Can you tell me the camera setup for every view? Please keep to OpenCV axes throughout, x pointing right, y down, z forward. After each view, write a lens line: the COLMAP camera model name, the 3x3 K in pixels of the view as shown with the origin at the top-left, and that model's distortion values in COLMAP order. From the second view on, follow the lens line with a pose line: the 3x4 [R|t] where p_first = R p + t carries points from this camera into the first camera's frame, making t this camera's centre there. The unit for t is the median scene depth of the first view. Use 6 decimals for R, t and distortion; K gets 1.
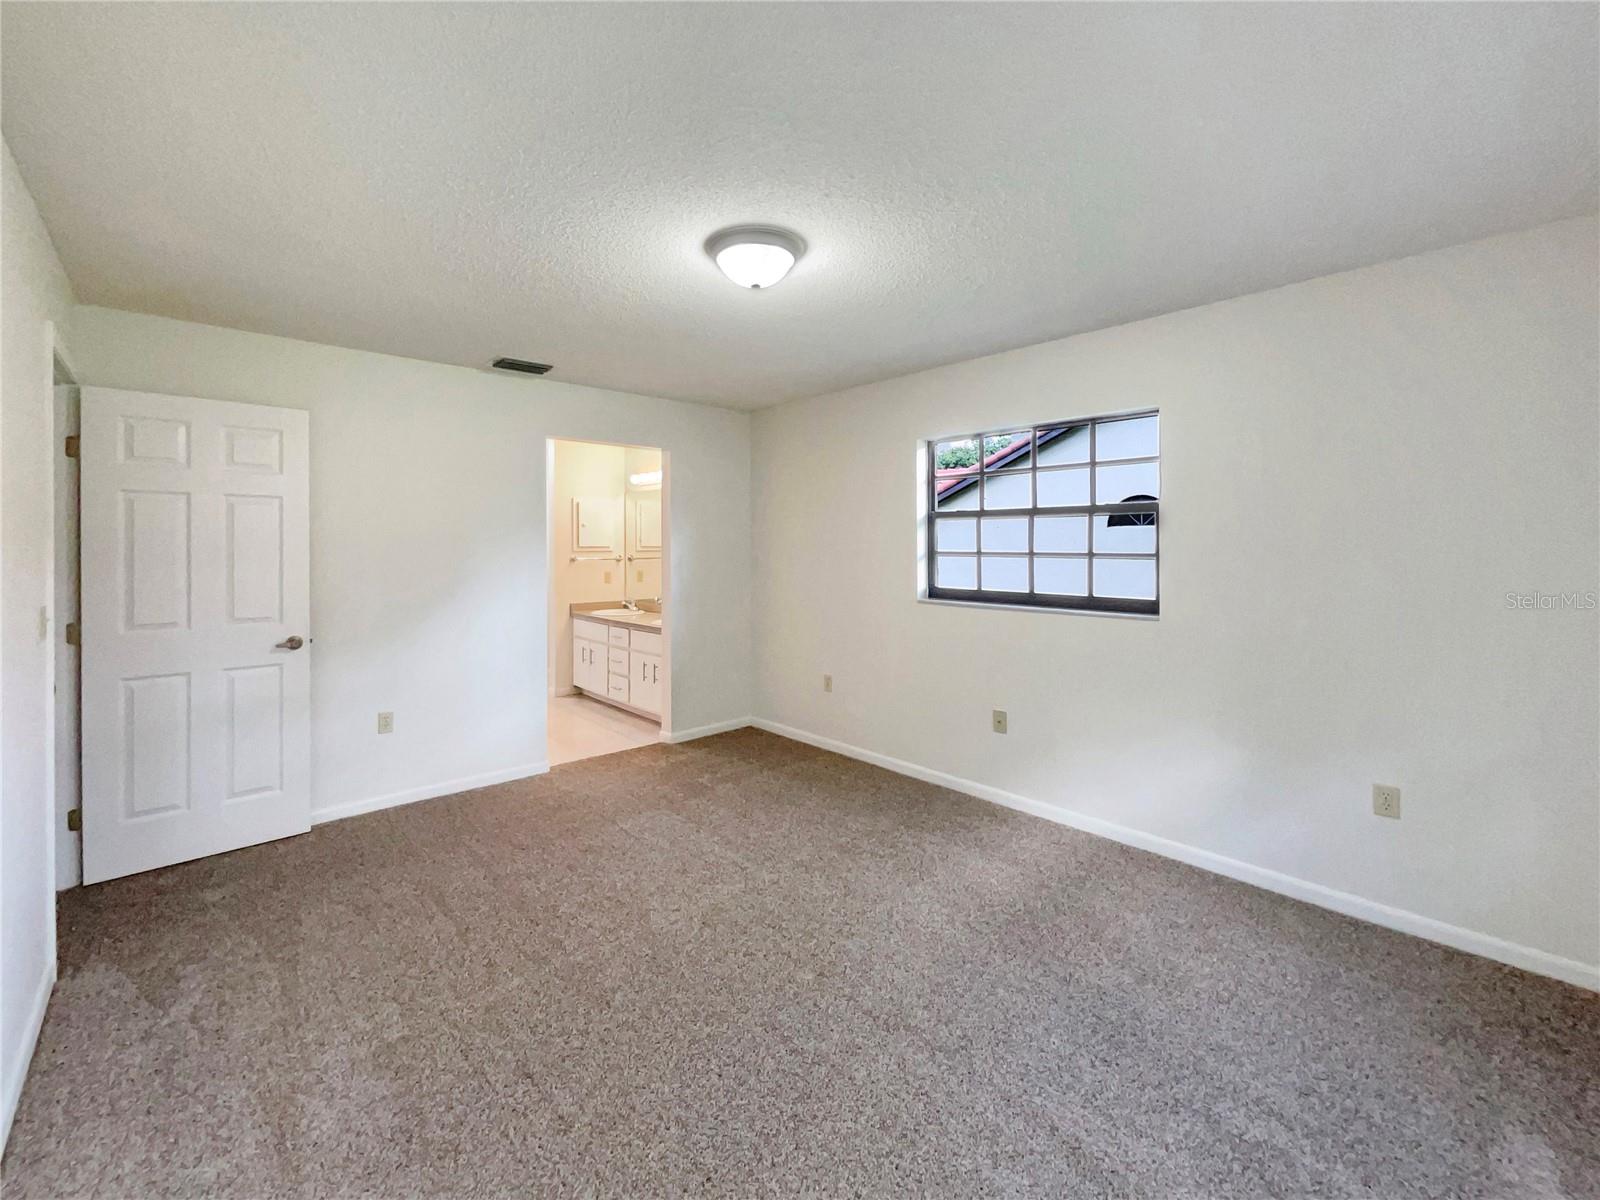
lens RADIAL K [[675.8, 0, 802.5], [0, 675.8, 552.7], [0, 0, 1]] dist [-0.001635, -0.000506]
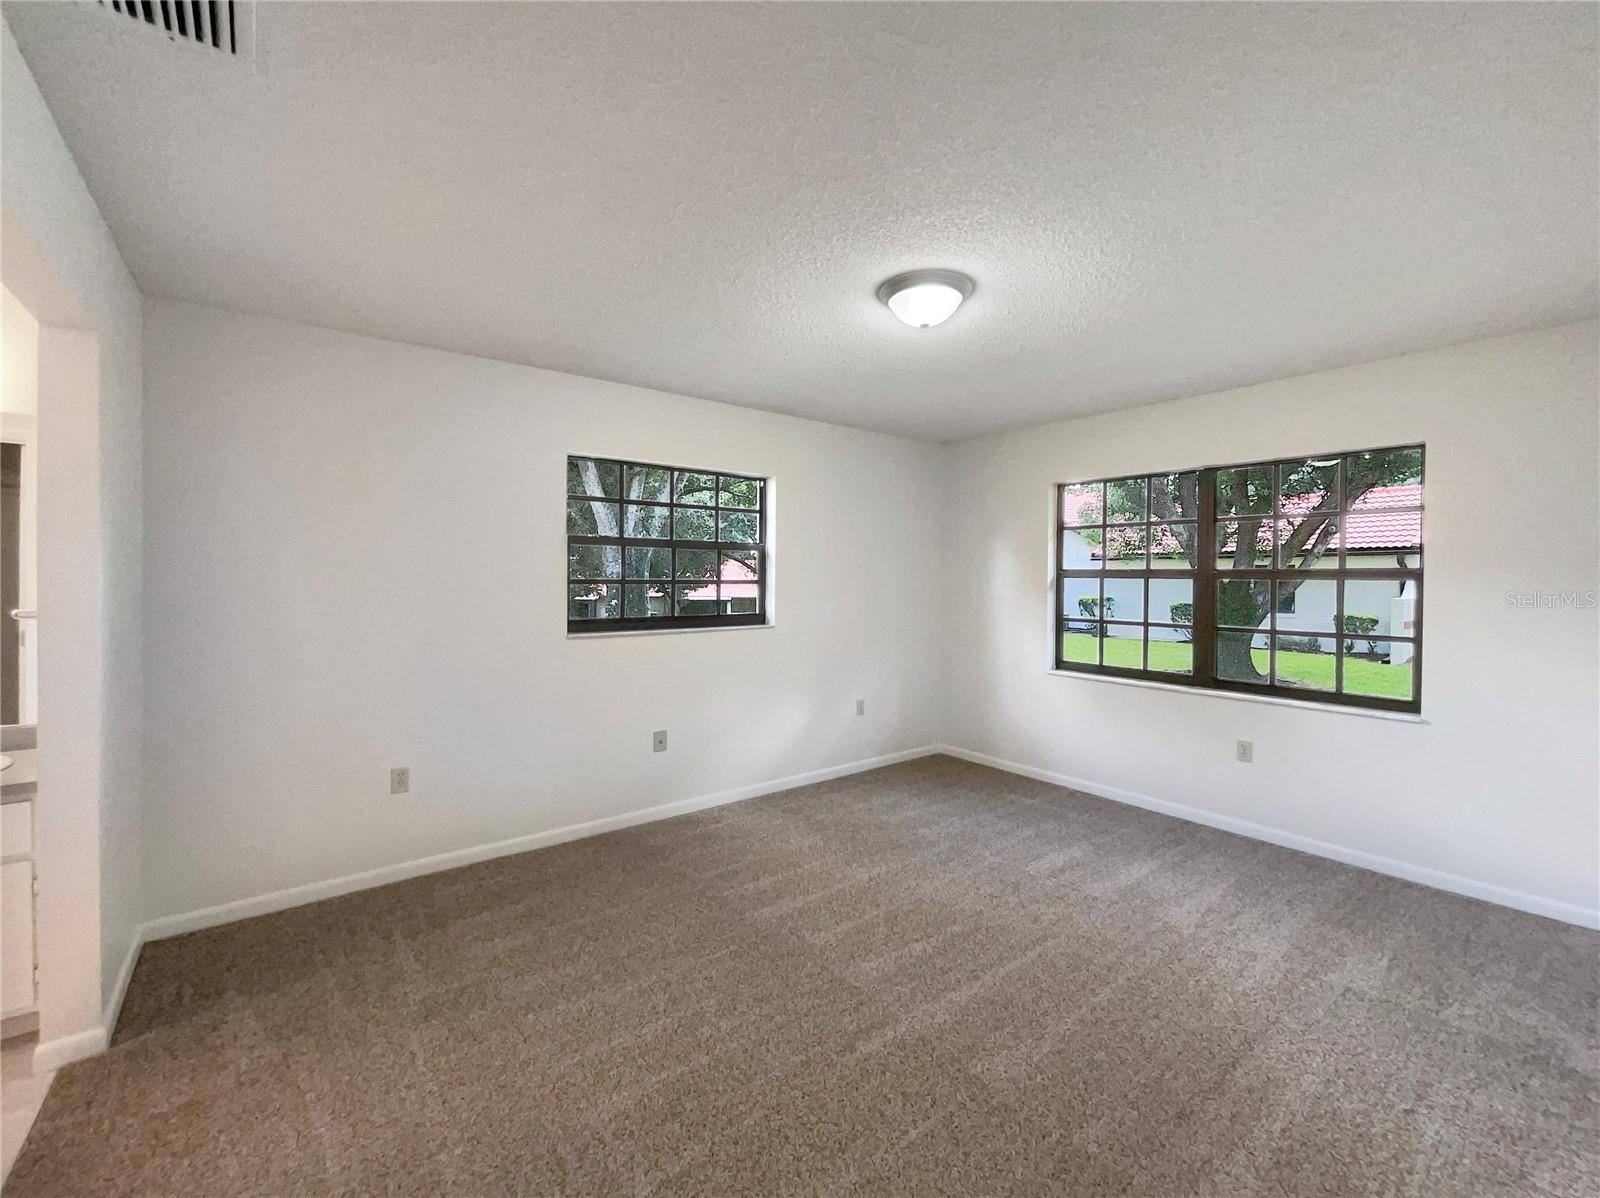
lens RADIAL K [[660.5, 0, 790.9], [0, 660.5, 586.3], [0, 0, 1]] dist [-0.000560, 0.000078]
pose [[0.088425, -0.015777, 0.995958, -0.802529], [0.000474, 0.999875, 0.015797, -0.007167], [-0.996083, -0.000925, 0.088422, 0.800090]]
